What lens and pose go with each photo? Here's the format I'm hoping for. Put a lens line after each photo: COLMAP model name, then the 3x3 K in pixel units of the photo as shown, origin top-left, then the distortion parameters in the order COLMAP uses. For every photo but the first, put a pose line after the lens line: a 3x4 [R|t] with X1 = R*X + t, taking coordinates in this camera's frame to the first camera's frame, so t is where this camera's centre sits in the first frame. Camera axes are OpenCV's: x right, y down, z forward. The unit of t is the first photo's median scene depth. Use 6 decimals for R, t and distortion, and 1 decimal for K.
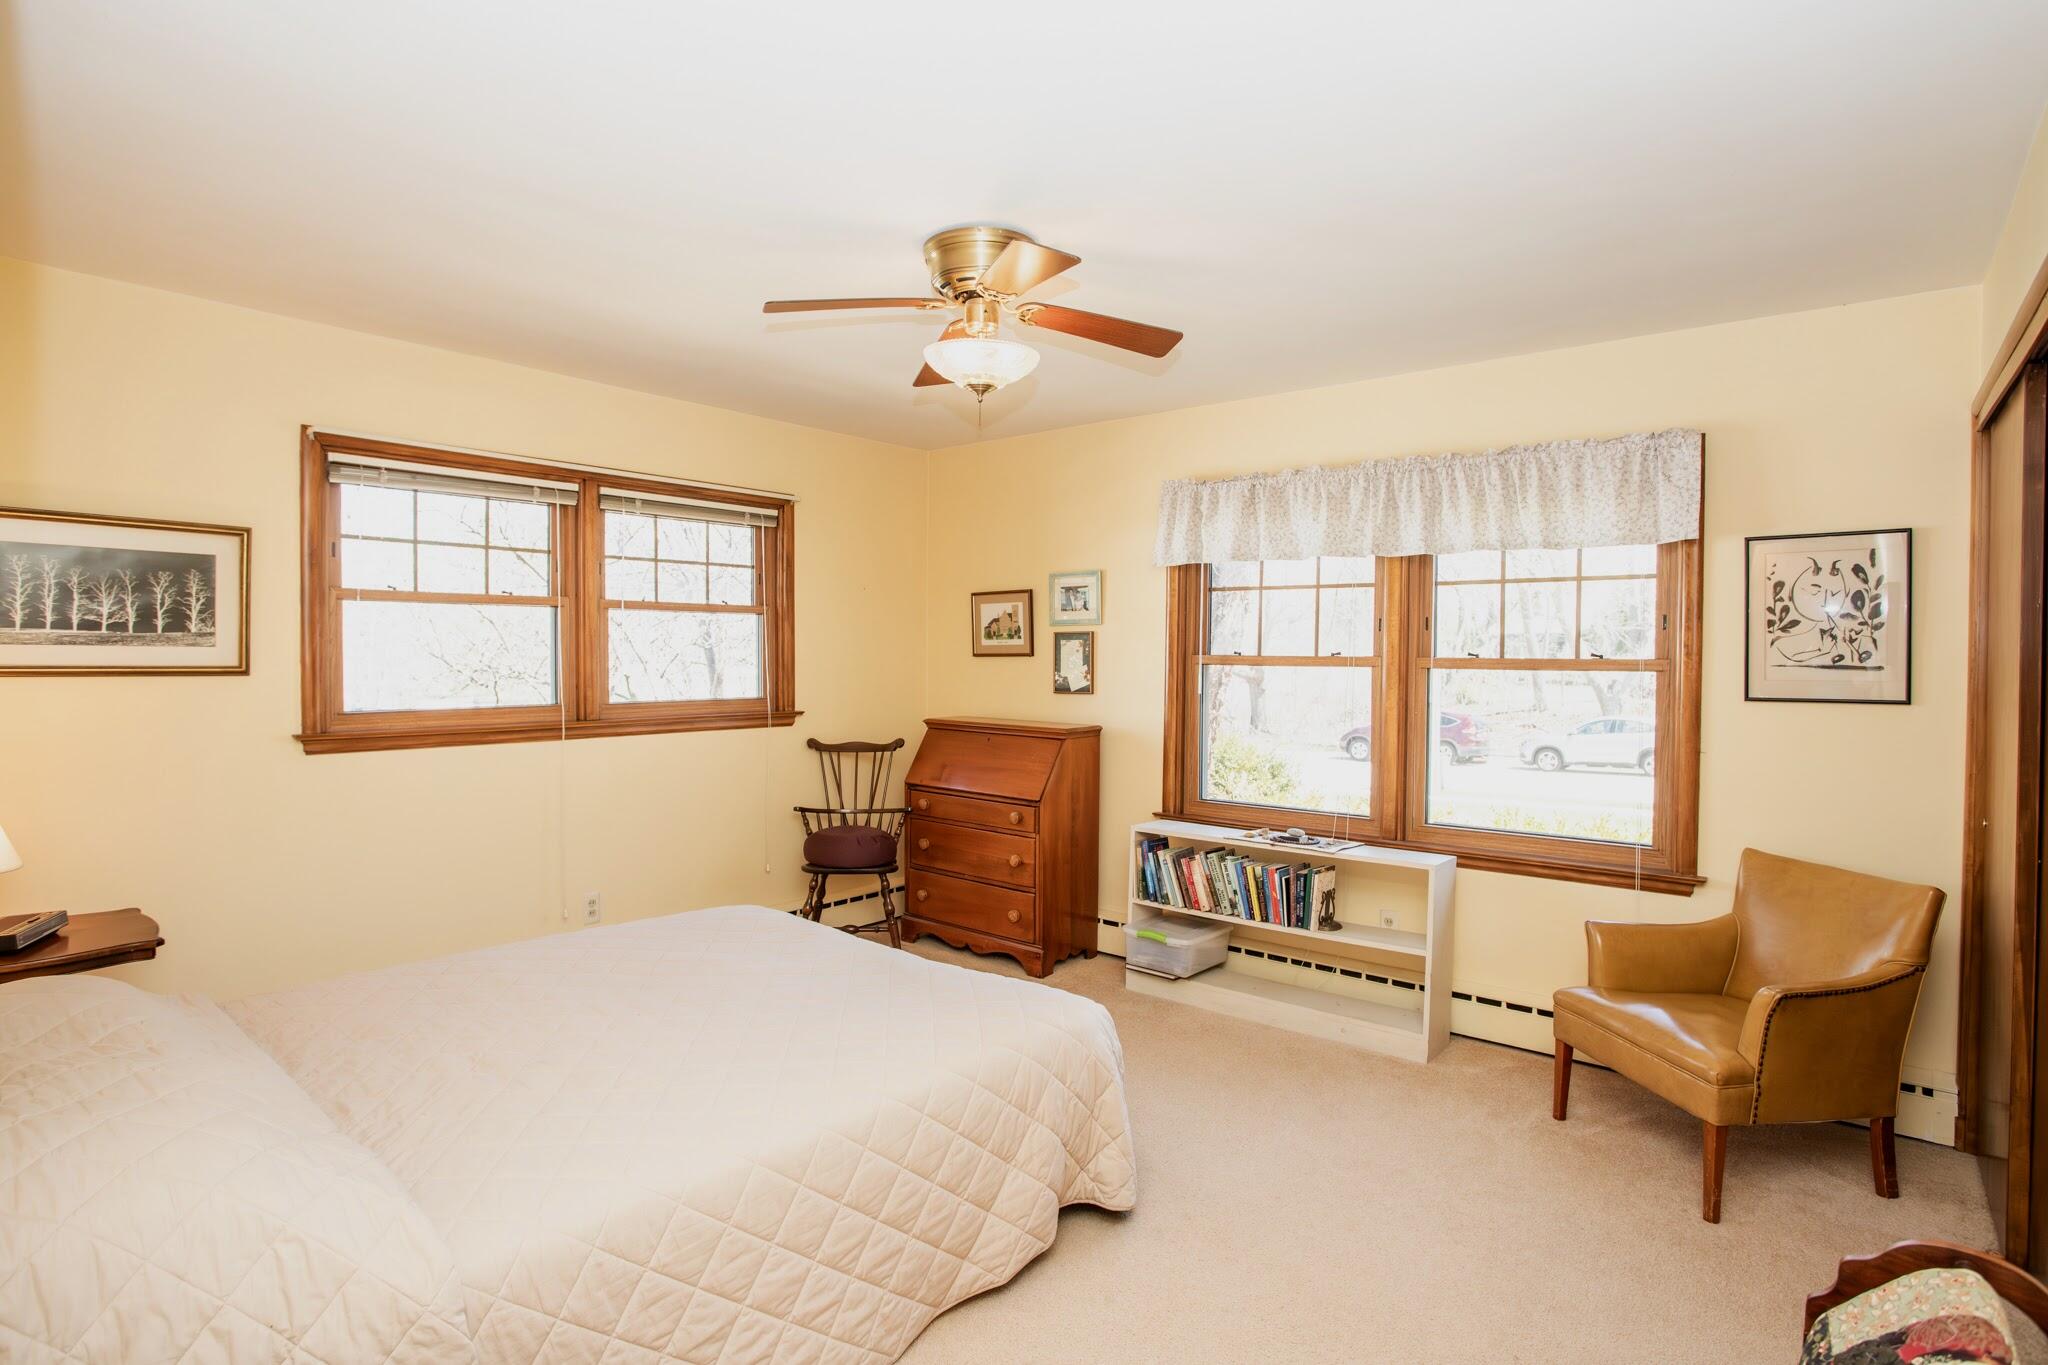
lens RADIAL K [[1069.1, 0, 1024.0], [0, 1069.1, 682.5], [0, 0, 1]] dist [-0.000691, 0.000063]
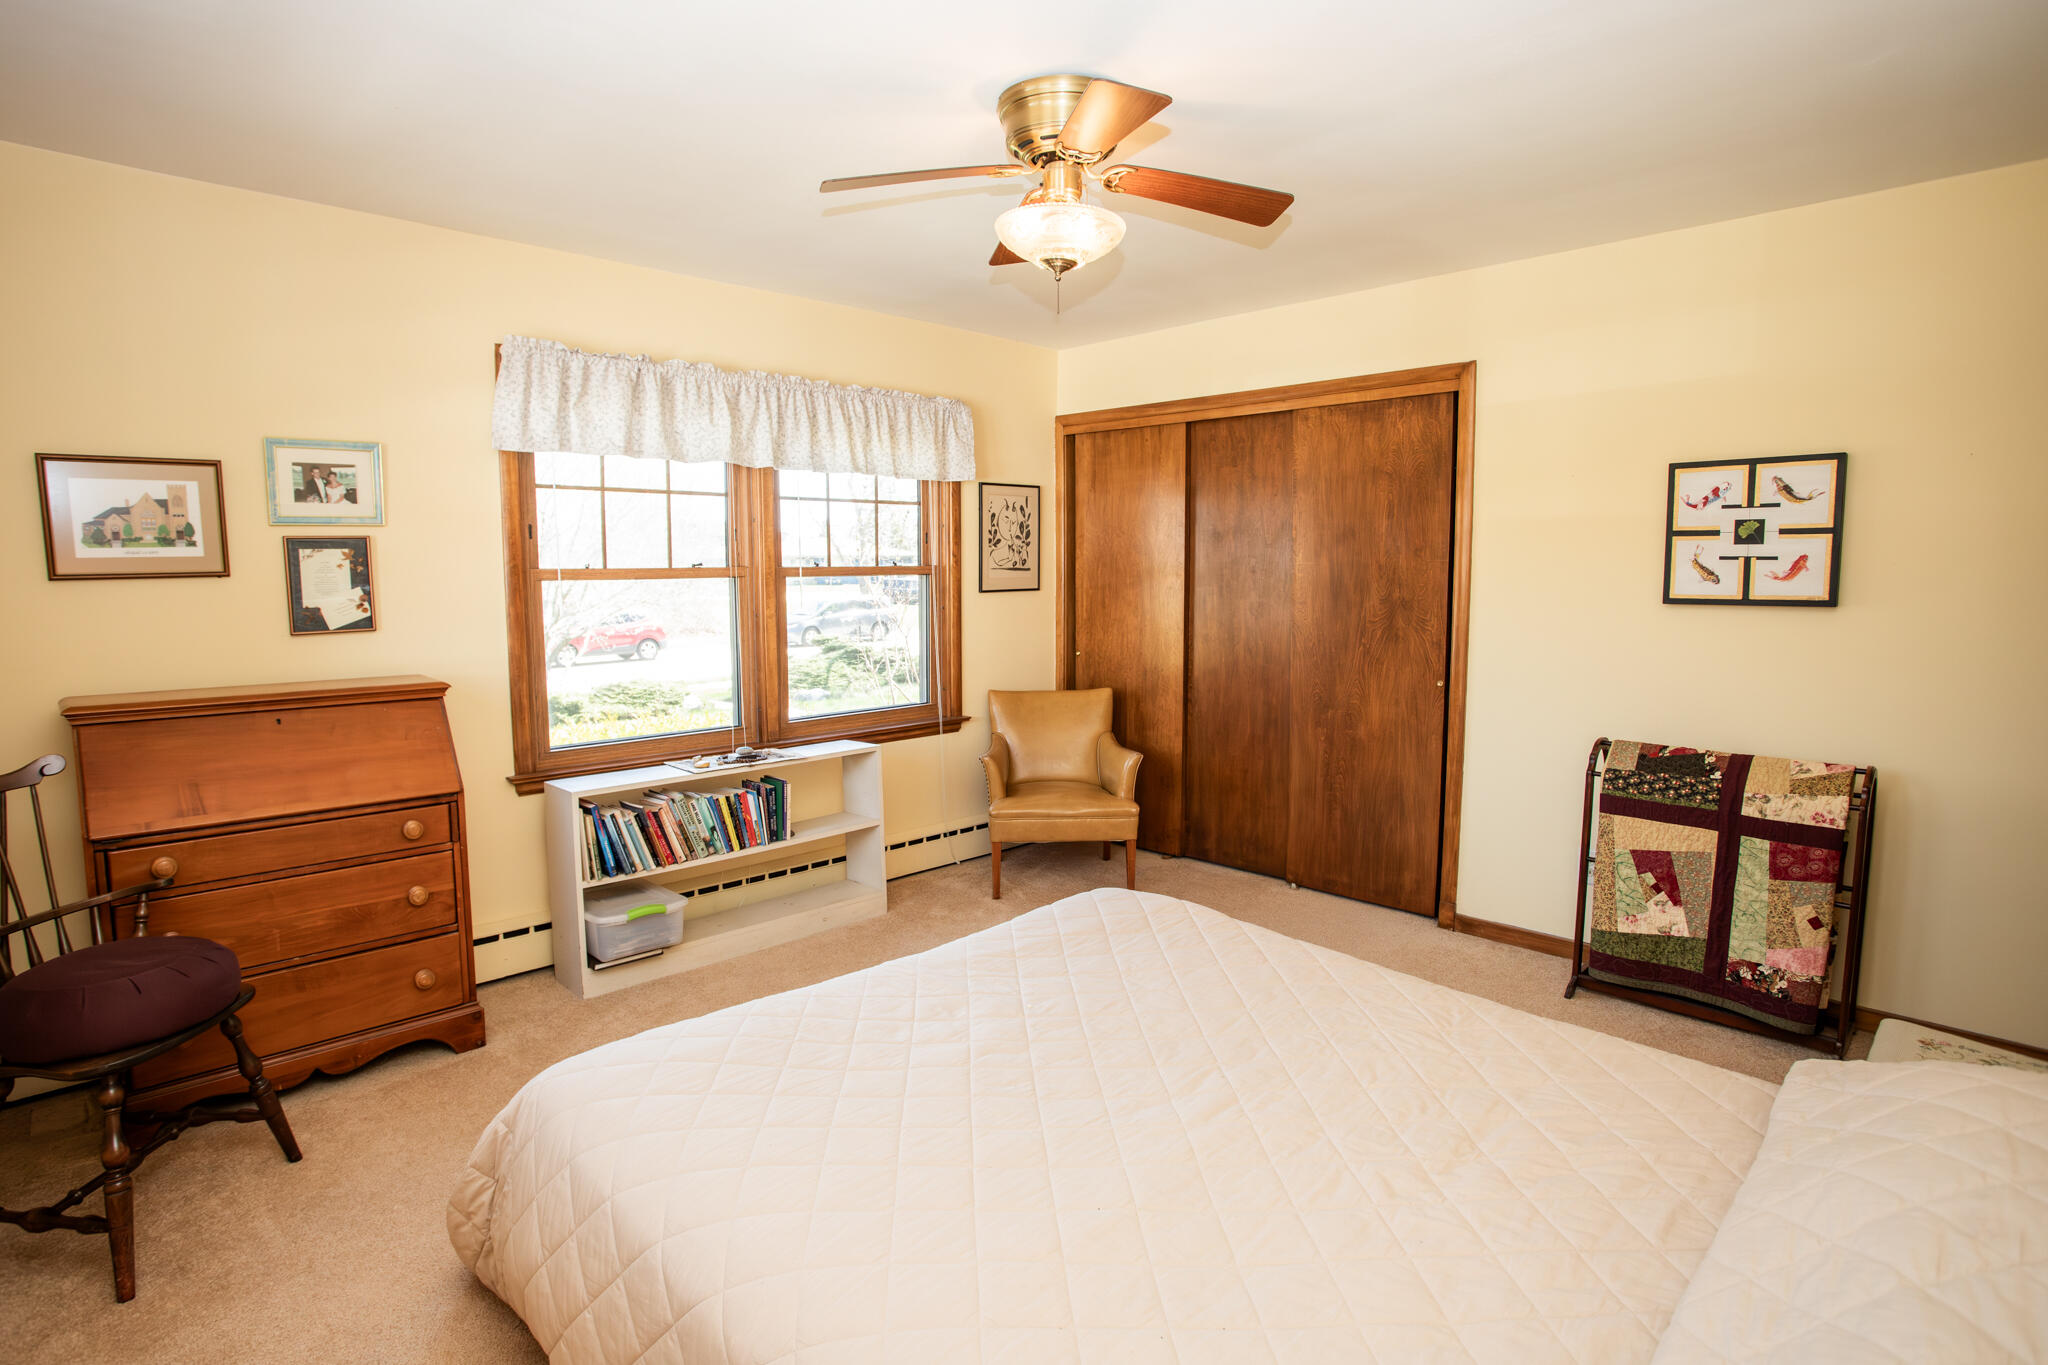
lens RADIAL K [[1069.1, 0, 1024.0], [0, 1069.1, 682.5], [0, 0, 1]] dist [-0.000691, 0.000063]
pose [[0.112325, -0.120078, 0.986390, -0.635473], [0.034799, 0.992538, 0.116864, -0.024448], [-0.993062, 0.021198, 0.115665, 0.606711]]
